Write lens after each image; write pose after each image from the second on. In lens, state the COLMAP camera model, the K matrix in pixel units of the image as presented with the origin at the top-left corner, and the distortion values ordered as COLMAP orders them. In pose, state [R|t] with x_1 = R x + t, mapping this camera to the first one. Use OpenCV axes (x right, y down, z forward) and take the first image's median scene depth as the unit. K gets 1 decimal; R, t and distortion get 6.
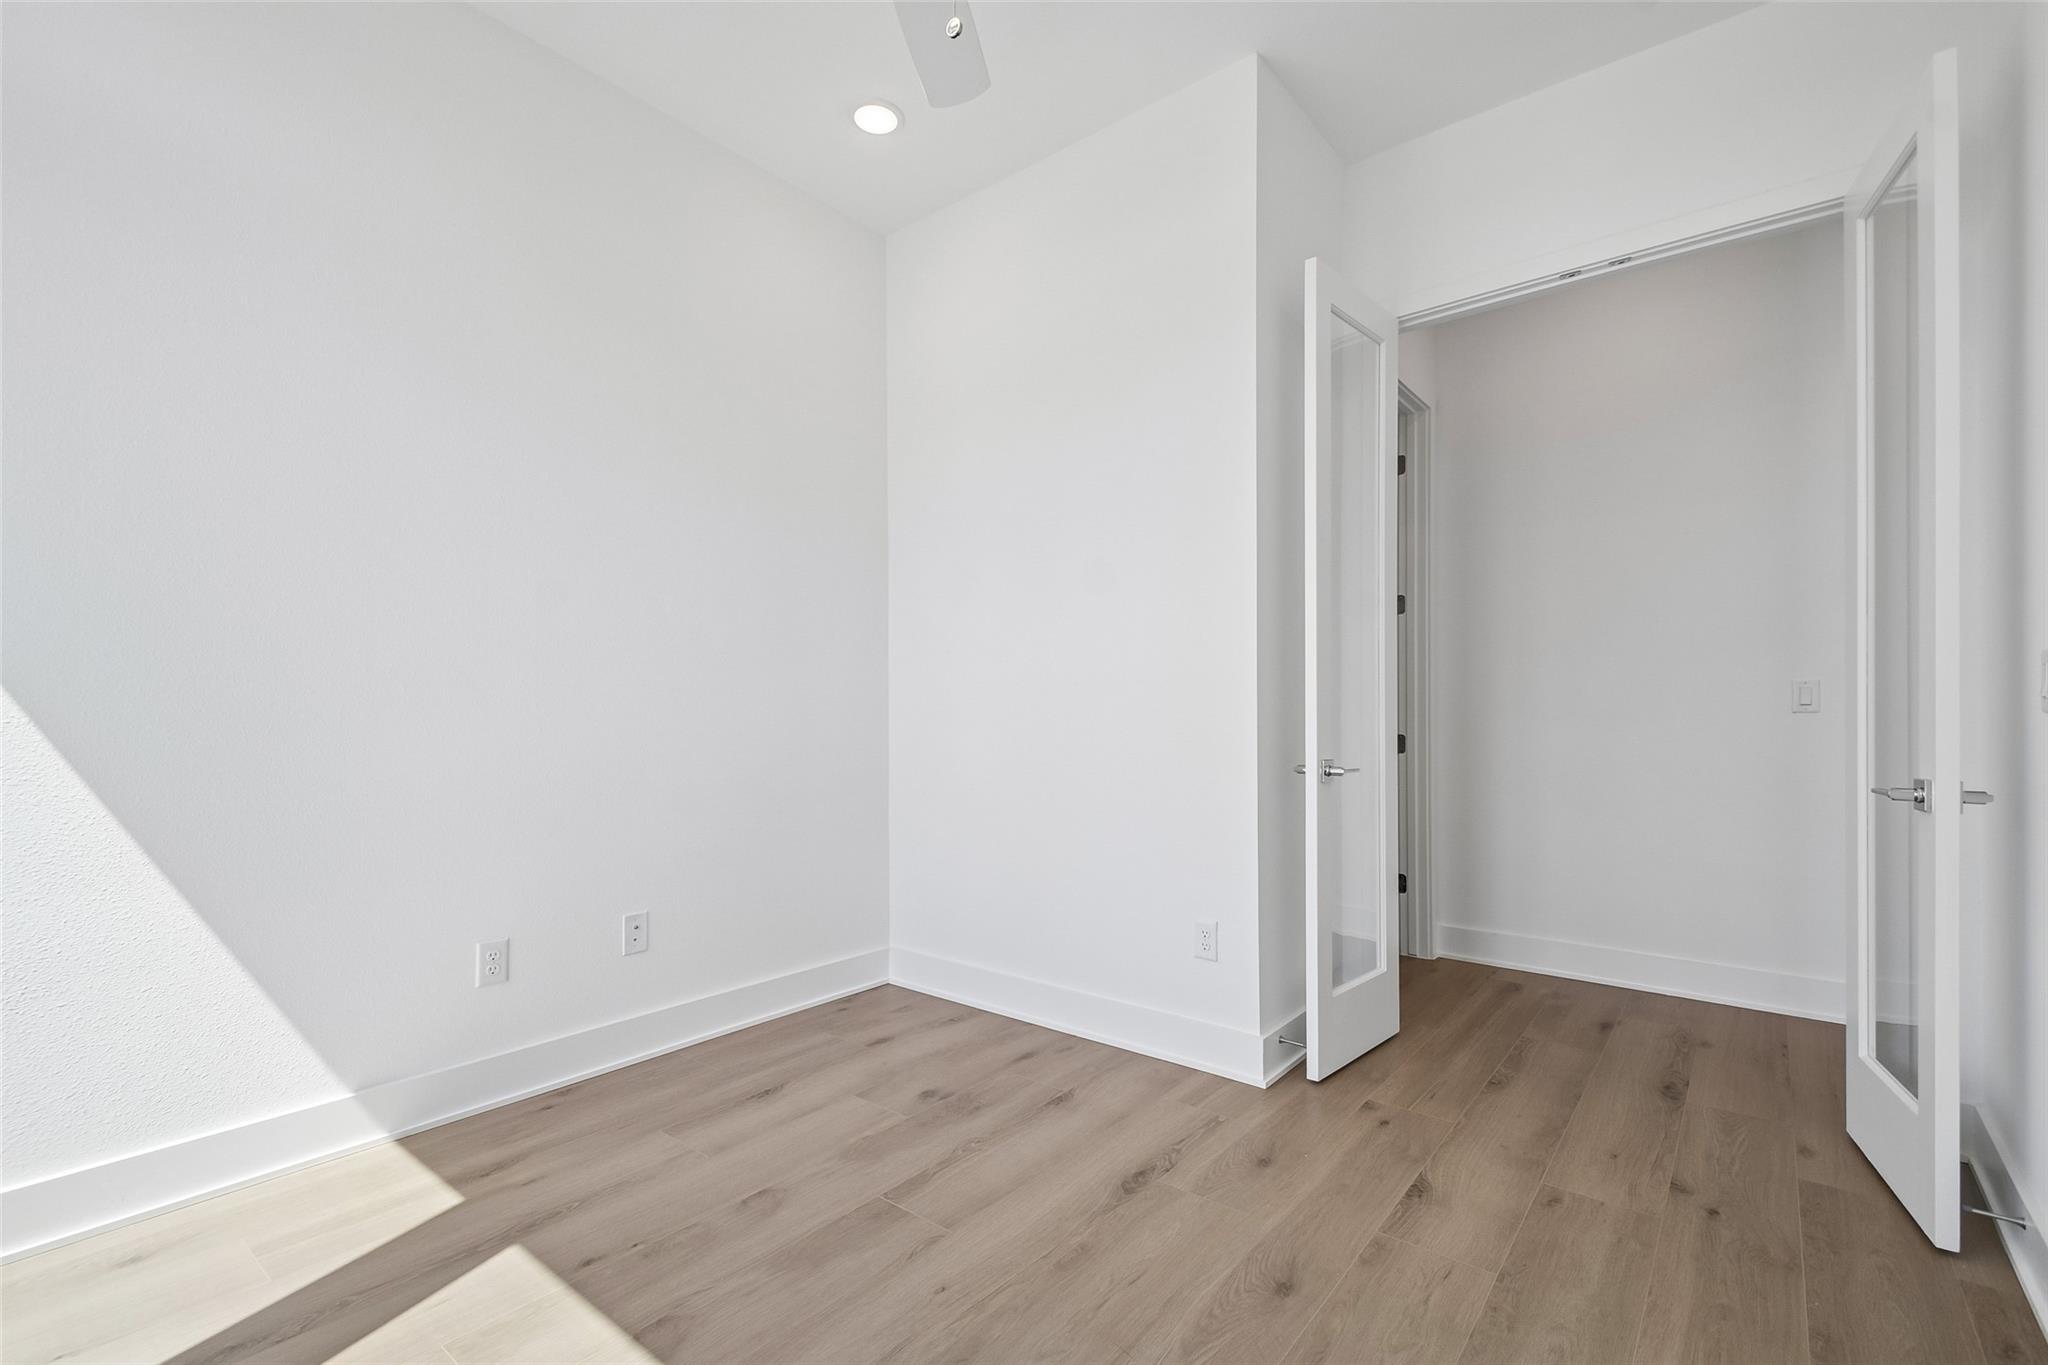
lens RADIAL K [[914.4, 0, 1015.7], [0, 914.4, 711.4], [0, 0, 1]] dist [0.011170, -0.000654]
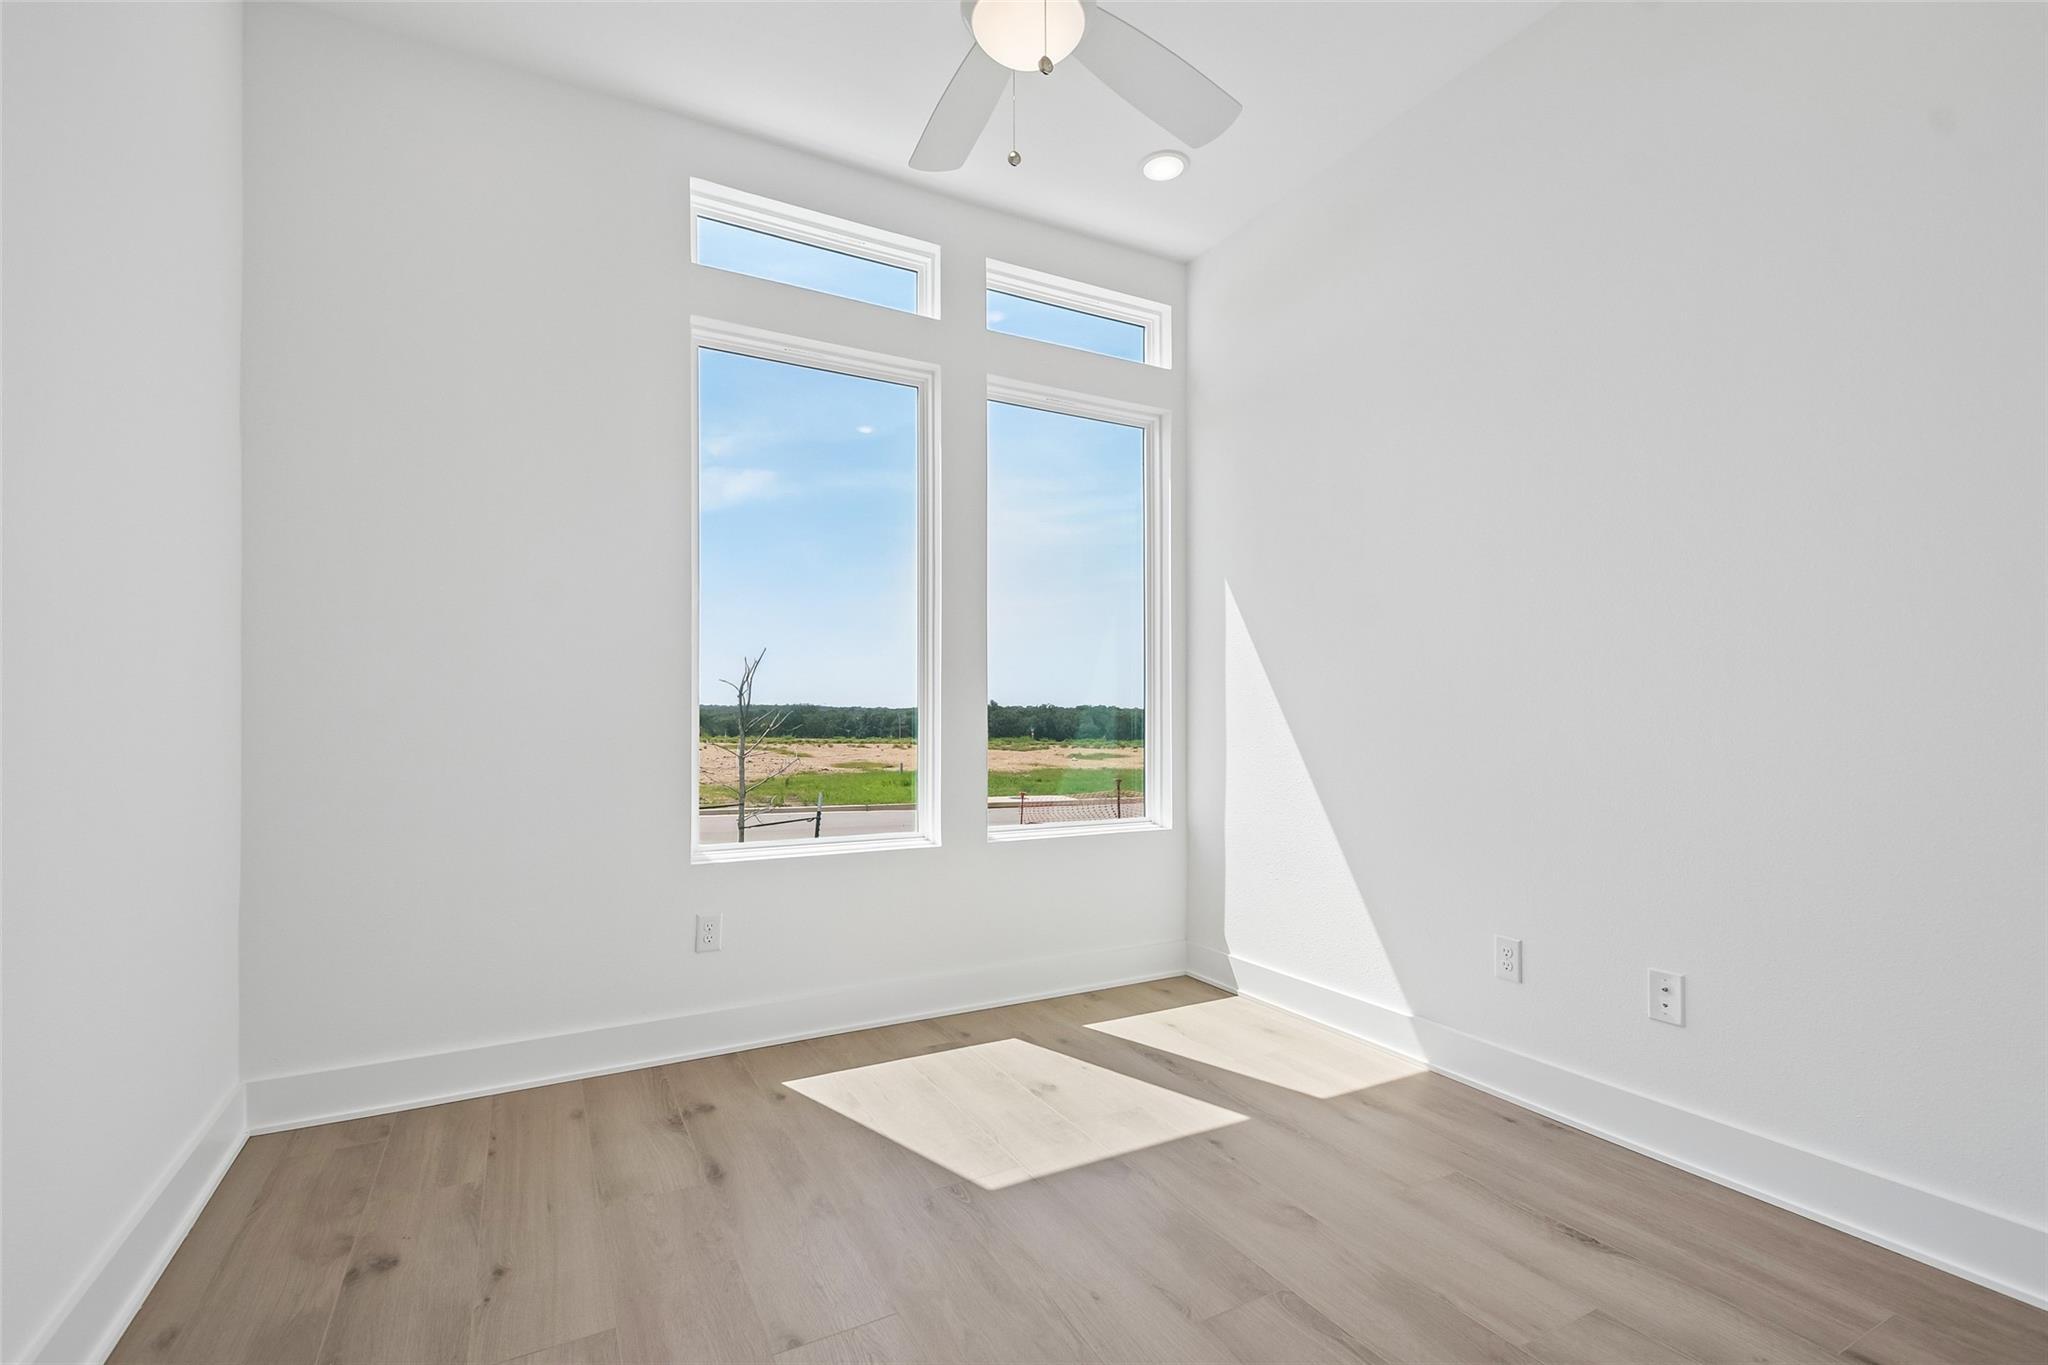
lens RADIAL K [[914.4, 0, 1015.7], [0, 914.4, 711.4], [0, 0, 1]] dist [0.011170, -0.000654]
pose [[-0.390950, -0.003154, -0.920407, 0.651583], [0.001637, 0.999990, -0.004122, -0.001156], [0.920411, -0.003118, -0.390941, 0.979700]]
